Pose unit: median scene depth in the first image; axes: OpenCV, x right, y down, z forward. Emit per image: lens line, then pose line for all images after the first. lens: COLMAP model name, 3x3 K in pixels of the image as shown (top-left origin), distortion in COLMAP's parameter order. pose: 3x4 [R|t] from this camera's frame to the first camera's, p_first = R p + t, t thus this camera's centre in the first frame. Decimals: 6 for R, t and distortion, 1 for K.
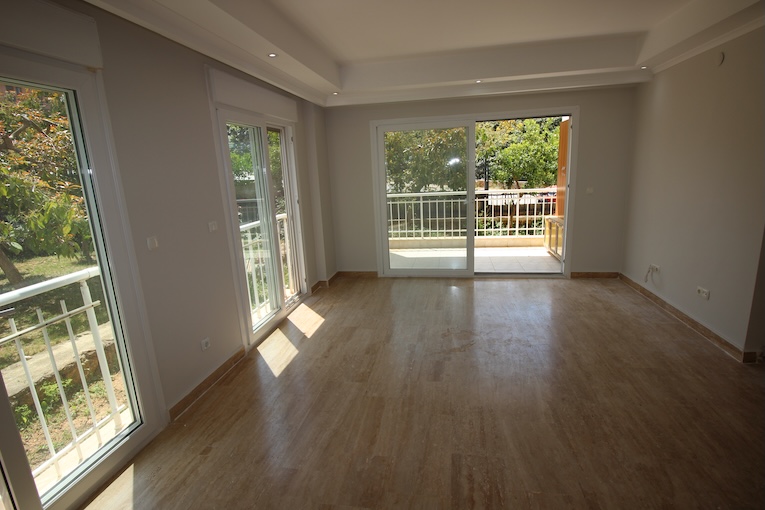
lens RADIAL K [[370.5, 0, 382.9], [0, 370.5, 253.0], [0, 0, 1]] dist [-0.014779, -0.003729]
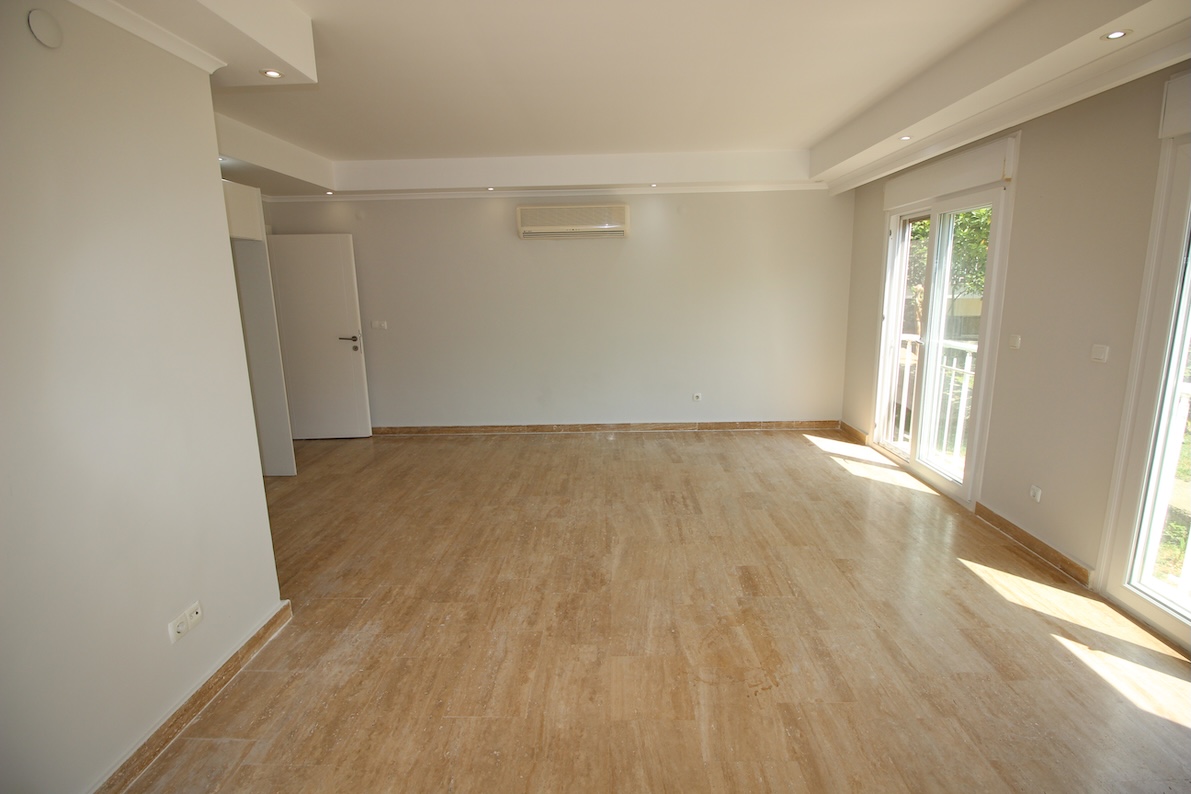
lens RADIAL K [[552.7, 0, 604.0], [0, 552.7, 391.3], [0, 0, 1]] dist [-0.010049, -0.005181]
pose [[-0.984802, 0.097834, -0.143503, 0.371768], [0.031048, 0.912110, 0.408768, -0.300302], [0.170882, 0.398101, -0.901285, 1.233014]]
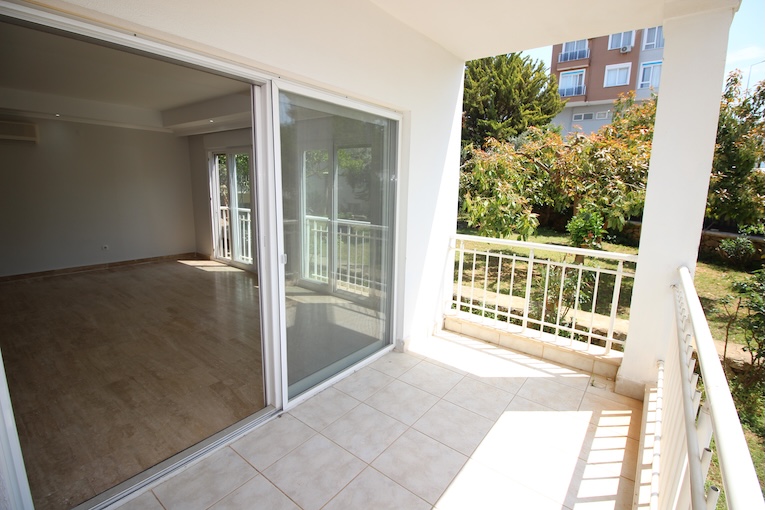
lens RADIAL K [[355.0, 0, 386.1], [0, 355.0, 254.2], [0, 0, 1]] dist [-0.010049, -0.005181]
pose [[-0.458430, 0.203378, -0.865147, 0.689585], [-0.202349, 0.924010, 0.324438, -0.398953], [0.865388, 0.323793, -0.382441, 1.613317]]
